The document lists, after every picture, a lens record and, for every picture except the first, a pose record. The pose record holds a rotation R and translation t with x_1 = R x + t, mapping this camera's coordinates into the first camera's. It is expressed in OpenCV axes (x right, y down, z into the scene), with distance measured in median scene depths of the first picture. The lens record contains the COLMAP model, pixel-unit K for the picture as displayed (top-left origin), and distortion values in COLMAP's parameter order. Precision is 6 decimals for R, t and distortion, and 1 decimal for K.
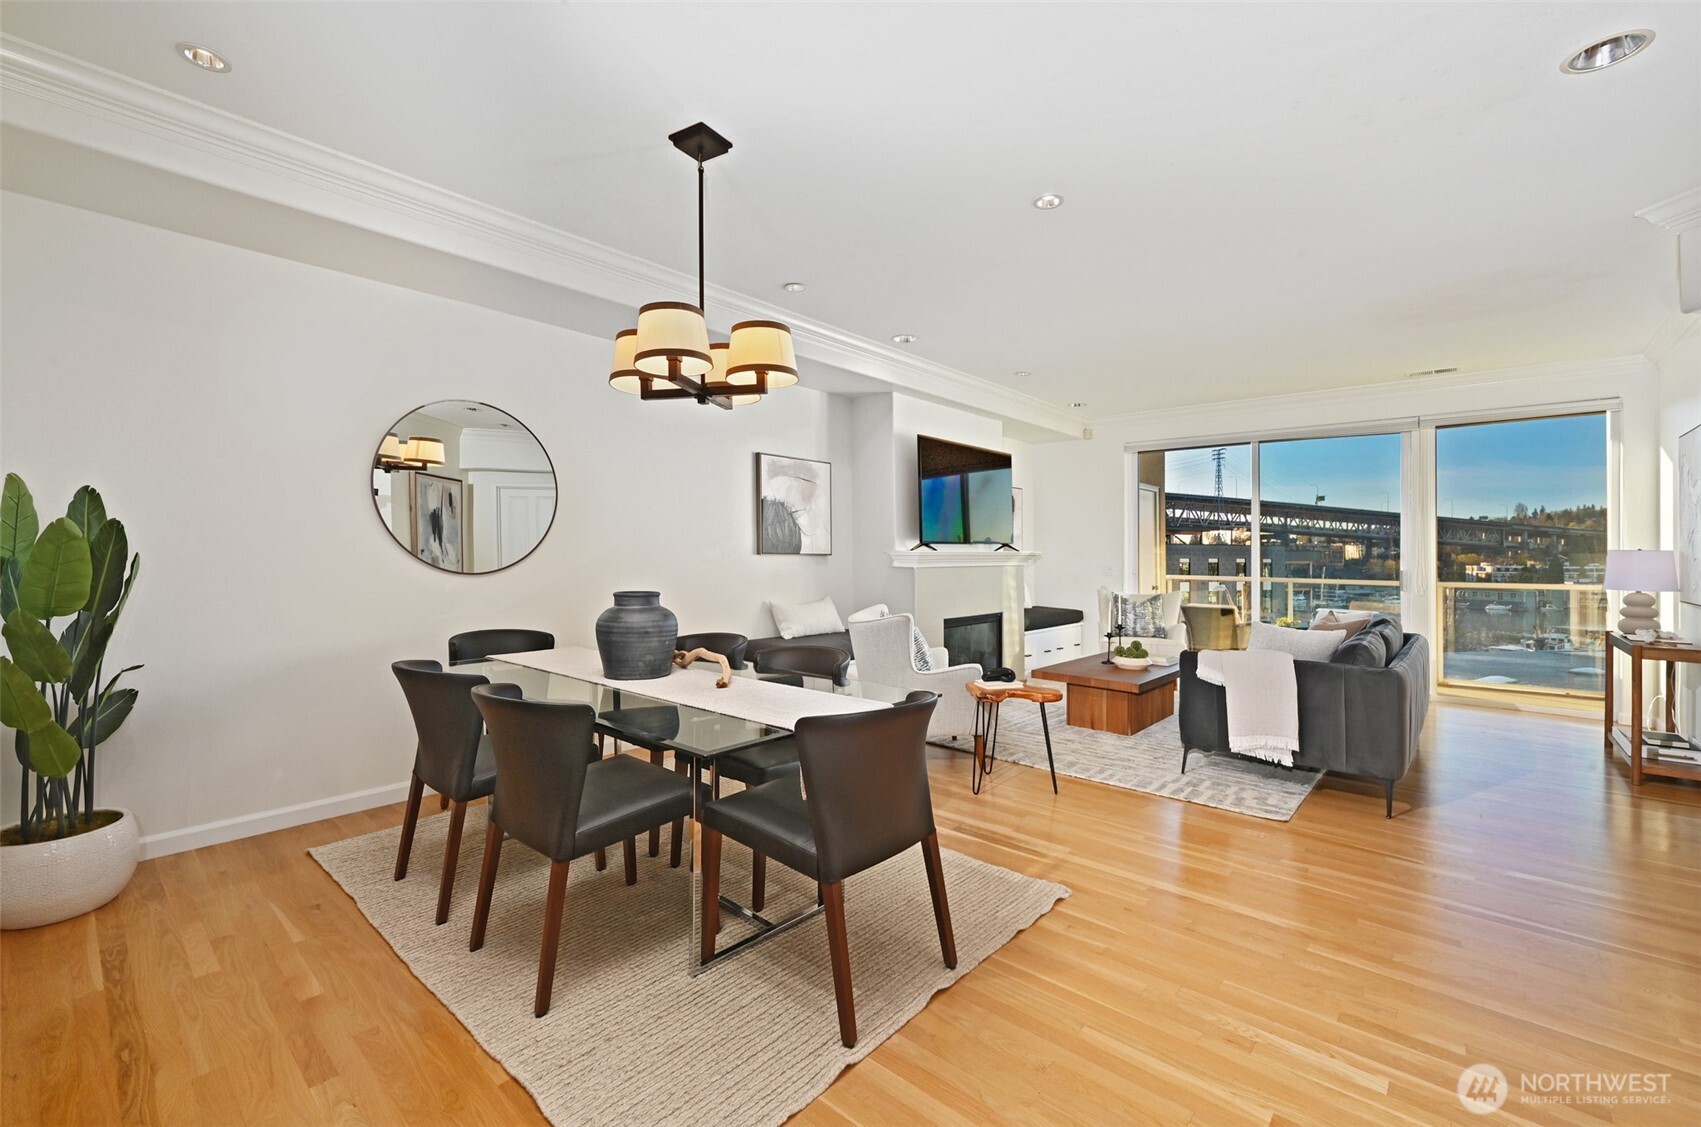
lens RADIAL K [[723.5, 0, 844.3], [0, 723.5, 552.3], [0, 0, 1]] dist [0.001454, -0.000381]
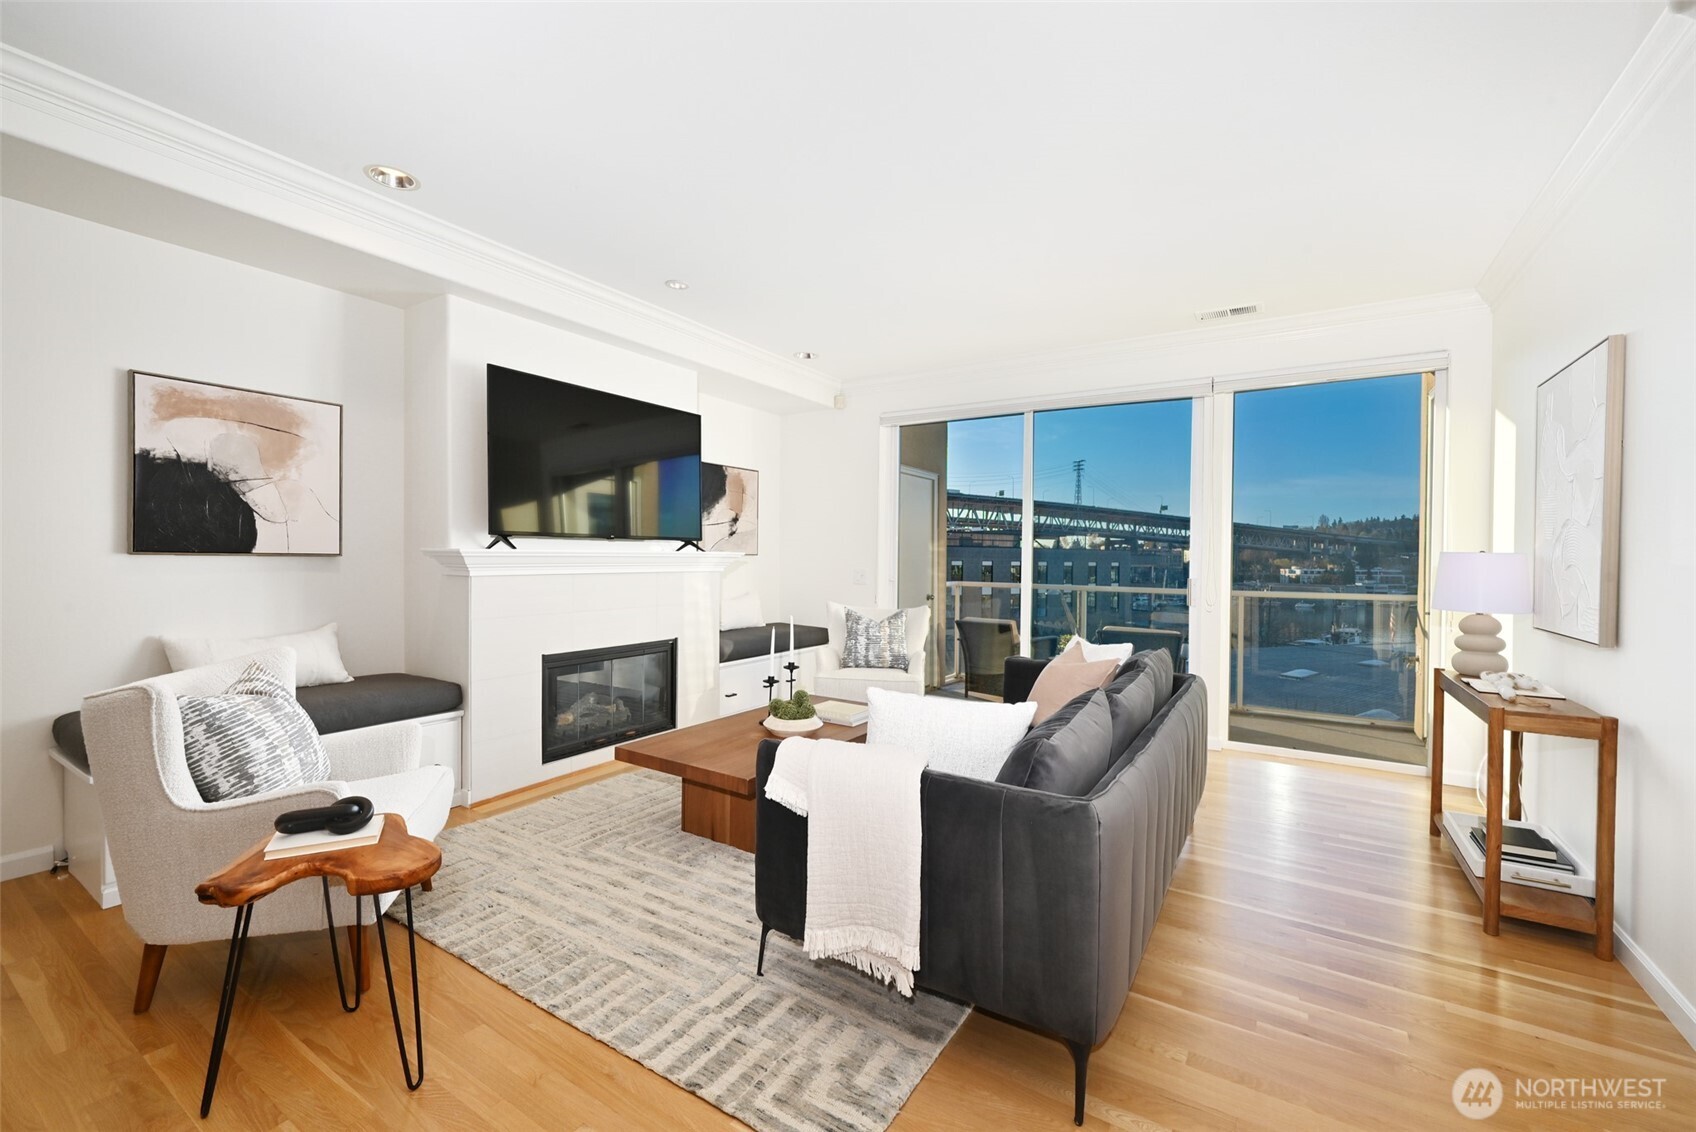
lens RADIAL K [[704.8, 0, 848.0], [0, 704.8, 566.0], [0, 0, 1]] dist [0.001512, 0.000131]
pose [[0.987379, 0.002525, 0.158353, 0.273471], [-0.005068, 0.999865, 0.015655, 0.001284], [-0.158292, -0.016260, 0.987258, 0.298560]]
